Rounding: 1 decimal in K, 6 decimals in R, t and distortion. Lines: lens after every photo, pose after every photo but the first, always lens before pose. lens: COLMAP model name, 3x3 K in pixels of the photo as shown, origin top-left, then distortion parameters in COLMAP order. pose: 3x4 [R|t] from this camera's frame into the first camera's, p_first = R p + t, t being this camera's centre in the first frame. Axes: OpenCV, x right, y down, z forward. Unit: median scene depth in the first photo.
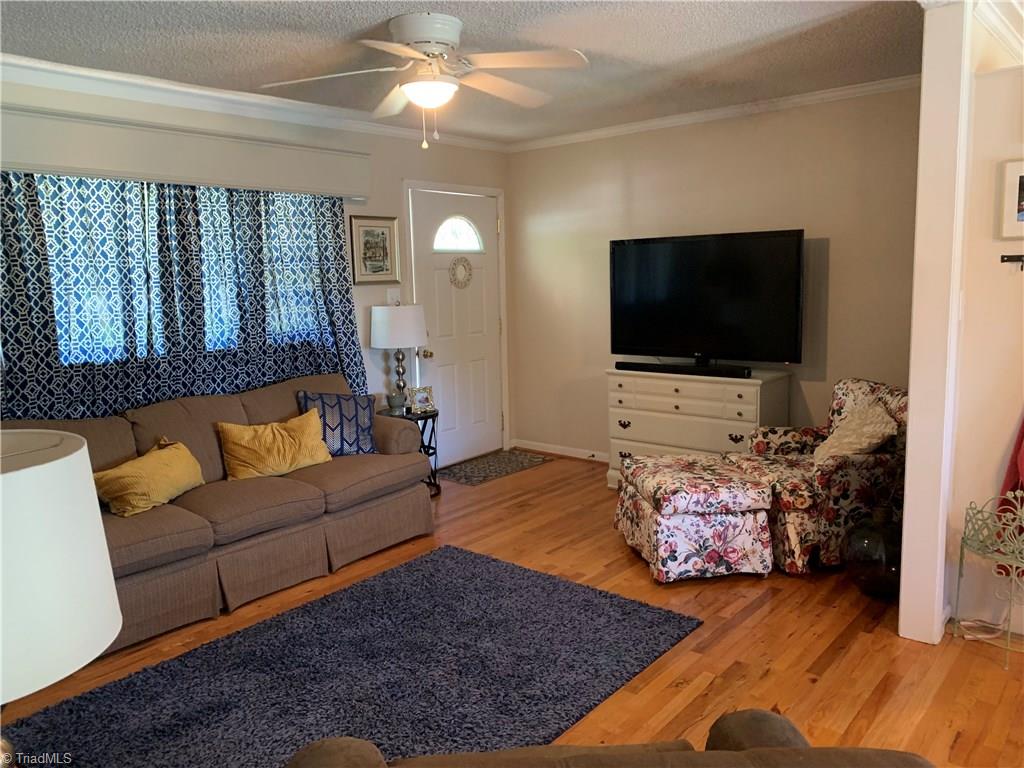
lens RADIAL K [[778.9, 0, 511.5], [0, 778.9, 376.3], [0, 0, 1]] dist [0.041129, -0.042691]
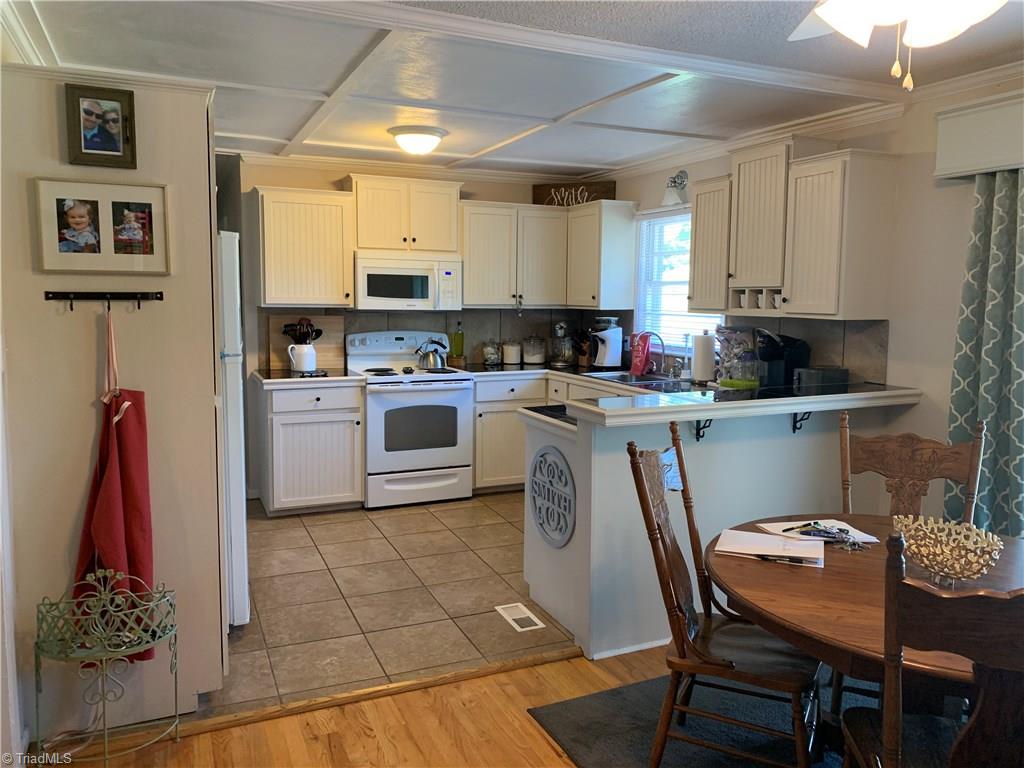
lens RADIAL K [[778.9, 0, 511.5], [0, 778.9, 376.3], [0, 0, 1]] dist [0.041129, -0.042691]
pose [[0.427753, -0.065755, 0.901501, 0.060395], [0.097243, 0.994910, 0.026427, -0.029092], [-0.898650, 0.076361, 0.431970, 0.155091]]
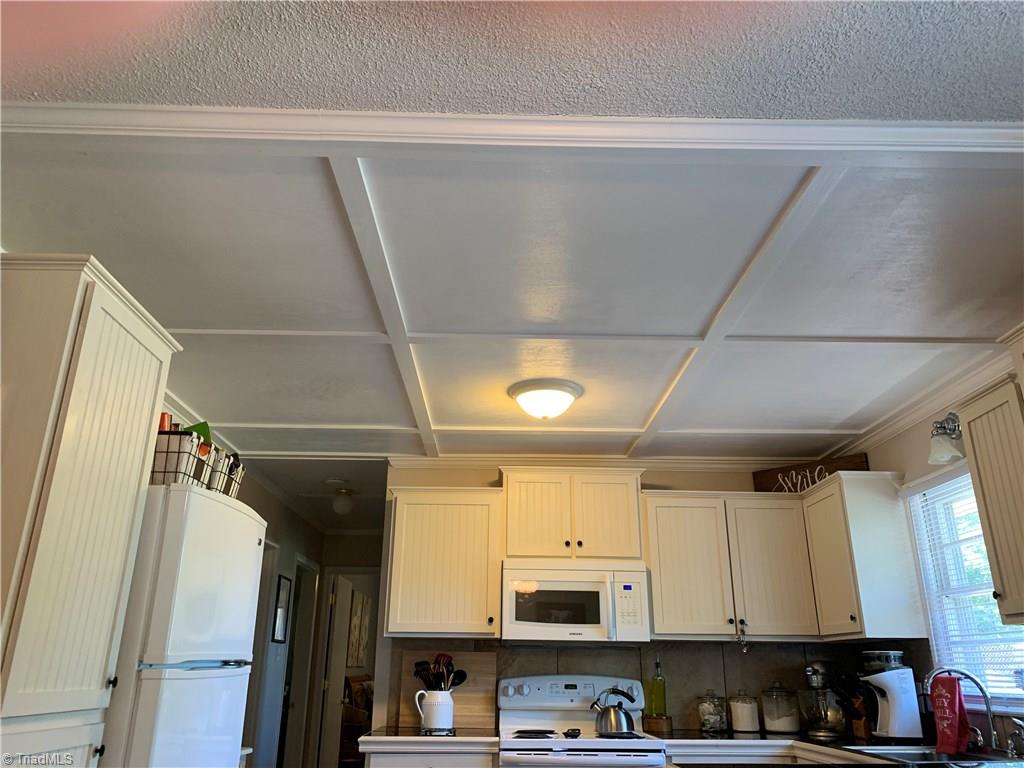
lens RADIAL K [[778.9, 0, 511.5], [0, 778.9, 376.3], [0, 0, 1]] dist [0.041129, -0.042691]
pose [[0.747341, 0.264171, 0.609668, 0.494056], [0.060409, 0.886751, -0.458282, 0.029077], [-0.661689, 0.379322, 0.646747, 0.184299]]
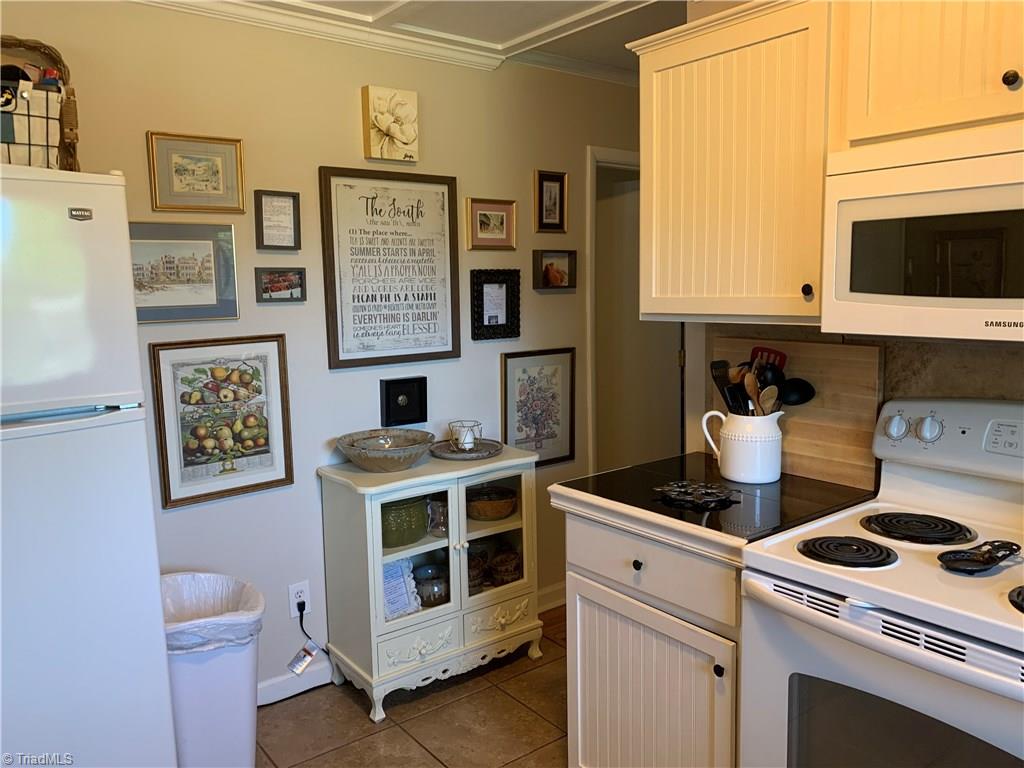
lens RADIAL K [[778.9, 0, 511.5], [0, 778.9, 376.3], [0, 0, 1]] dist [0.041129, -0.042691]
pose [[0.980801, 0.026234, -0.193238, 1.122523], [-0.028909, 0.999521, -0.011037, -0.101990], [0.192856, 0.016412, 0.981090, 0.507097]]
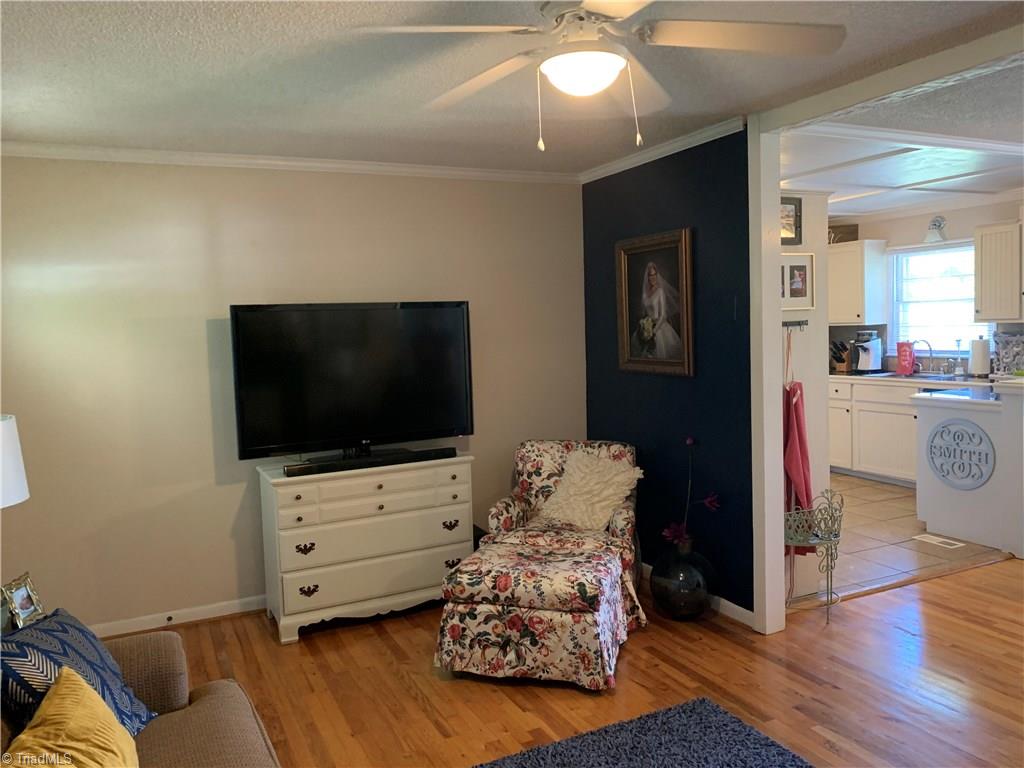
lens RADIAL K [[778.9, 0, 511.5], [0, 778.9, 376.3], [0, 0, 1]] dist [0.041129, -0.042691]
pose [[0.398131, -0.051715, 0.915870, -0.605350], [0.147398, 0.989043, -0.008228, -0.087951], [-0.905409, 0.138273, 0.401391, 0.662519]]
